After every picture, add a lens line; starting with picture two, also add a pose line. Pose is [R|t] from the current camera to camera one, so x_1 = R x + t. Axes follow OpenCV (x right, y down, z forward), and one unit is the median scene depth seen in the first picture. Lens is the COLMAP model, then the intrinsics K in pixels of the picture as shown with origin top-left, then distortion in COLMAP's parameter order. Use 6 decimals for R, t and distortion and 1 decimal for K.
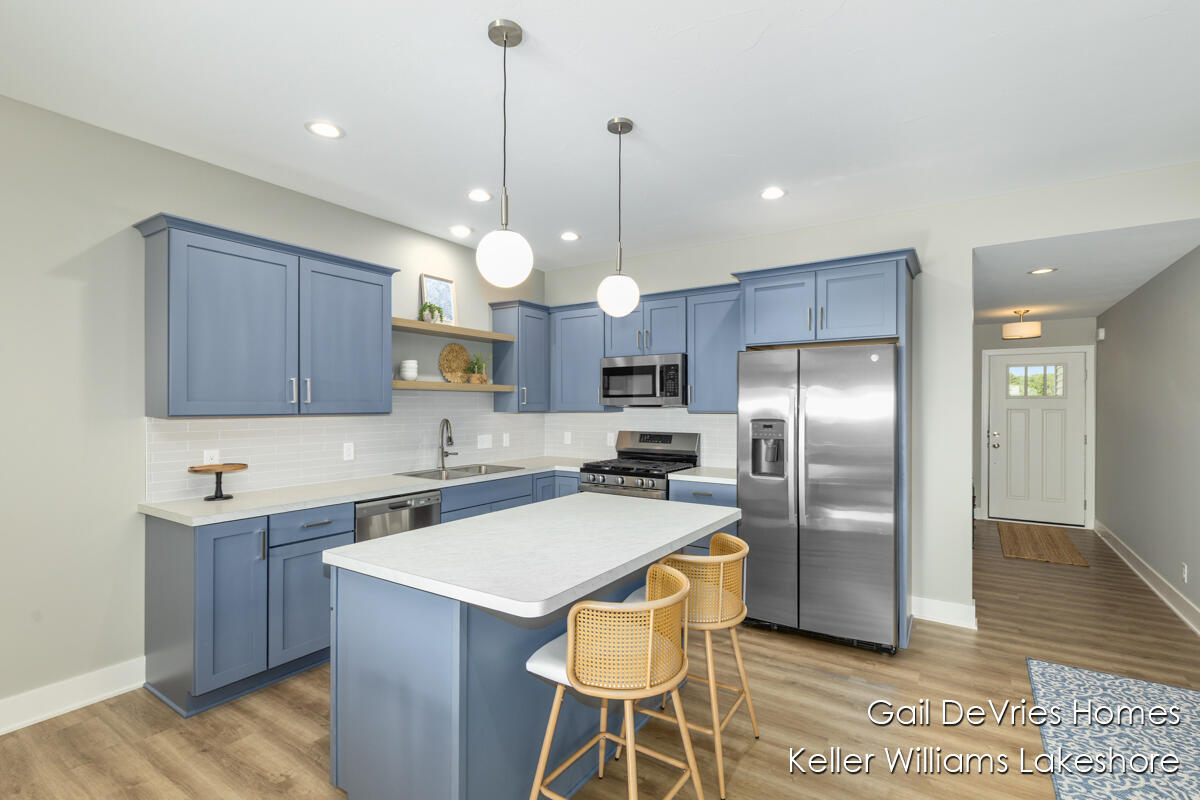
lens RADIAL K [[544.6, 0, 597.9], [0, 544.6, 408.1], [0, 0, 1]] dist [0.008180, -0.002200]
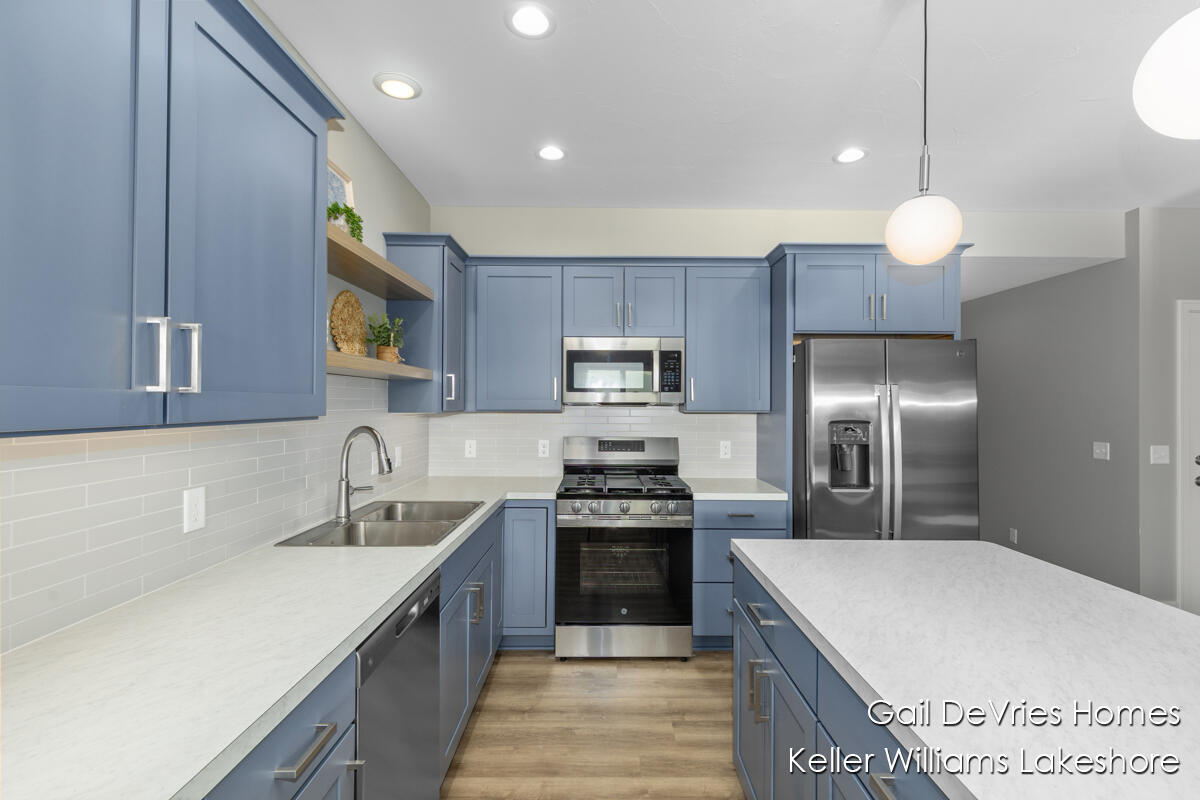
lens RADIAL K [[544.6, 0, 604.8], [0, 544.6, 397.6], [0, 0, 1]] dist [0.008180, -0.002200]
pose [[0.825788, 0.010271, 0.563887, -0.379840], [-0.003299, 0.999905, -0.013383, -0.002058], [-0.563971, 0.009191, 0.825744, 0.409049]]
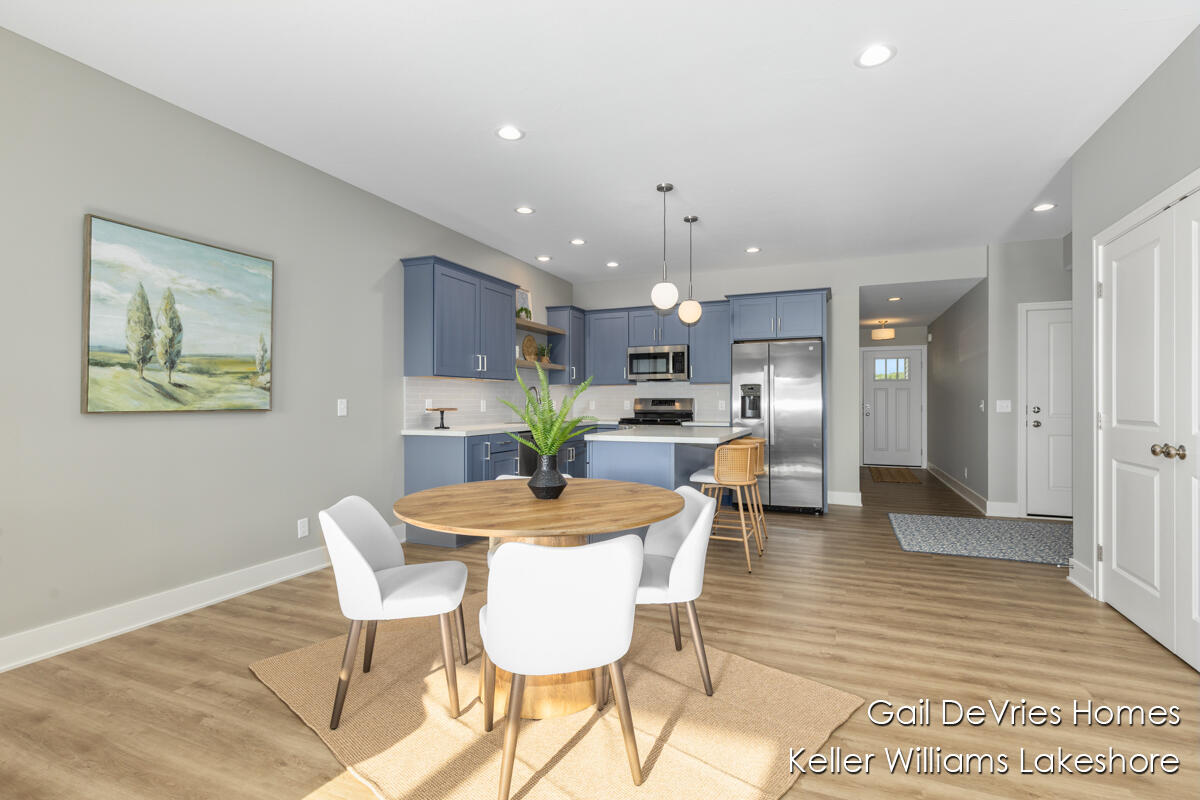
lens RADIAL K [[557.8, 0, 590.5], [0, 557.8, 401.0], [0, 0, 1]] dist [0.000142, -0.000134]
pose [[0.984111, -0.000310, 0.177556, -0.384771], [0.001477, 0.999978, -0.006438, 0.066530], [-0.177550, 0.006597, 0.984090, -0.484728]]
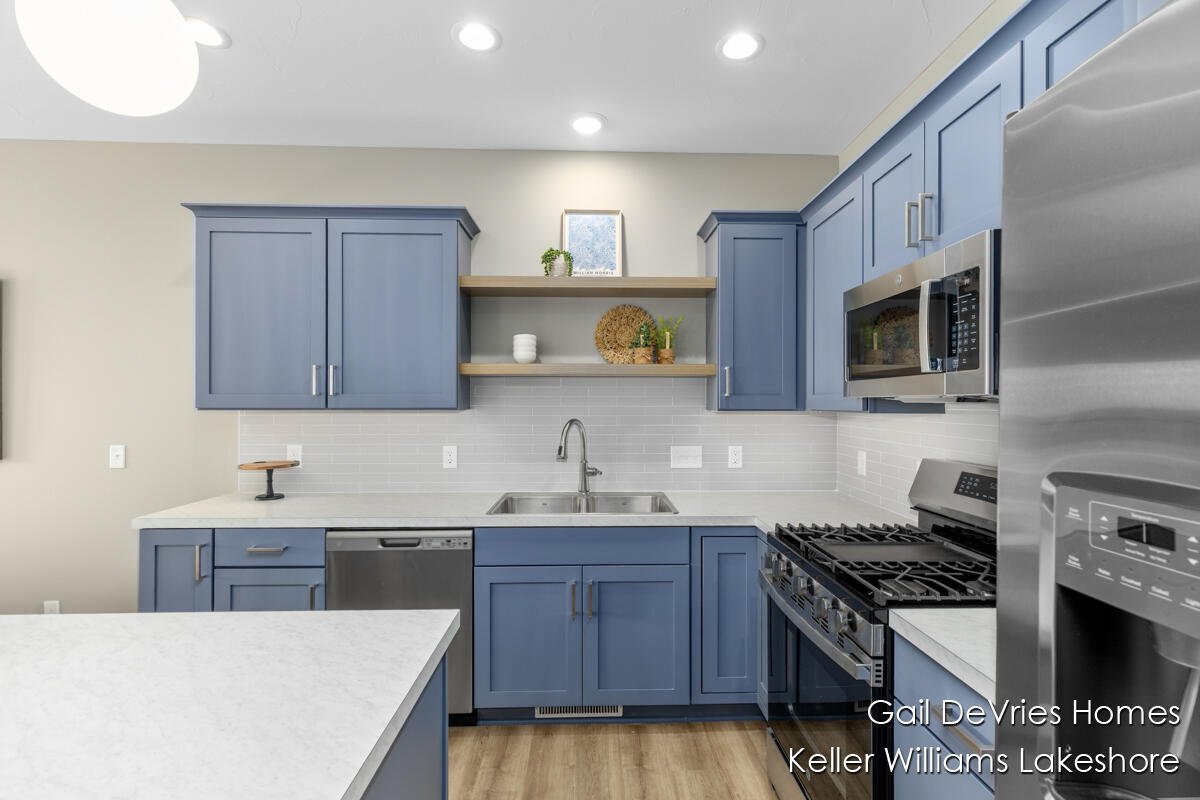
lens RADIAL K [[544.6, 0, 604.2], [0, 544.6, 395.7], [0, 0, 1]] dist [0.008180, -0.002200]
pose [[0.581966, -0.007479, -0.813178, 0.270283], [-0.006033, 0.999890, -0.013514, 0.000493], [0.813190, 0.012771, 0.581857, 0.627426]]
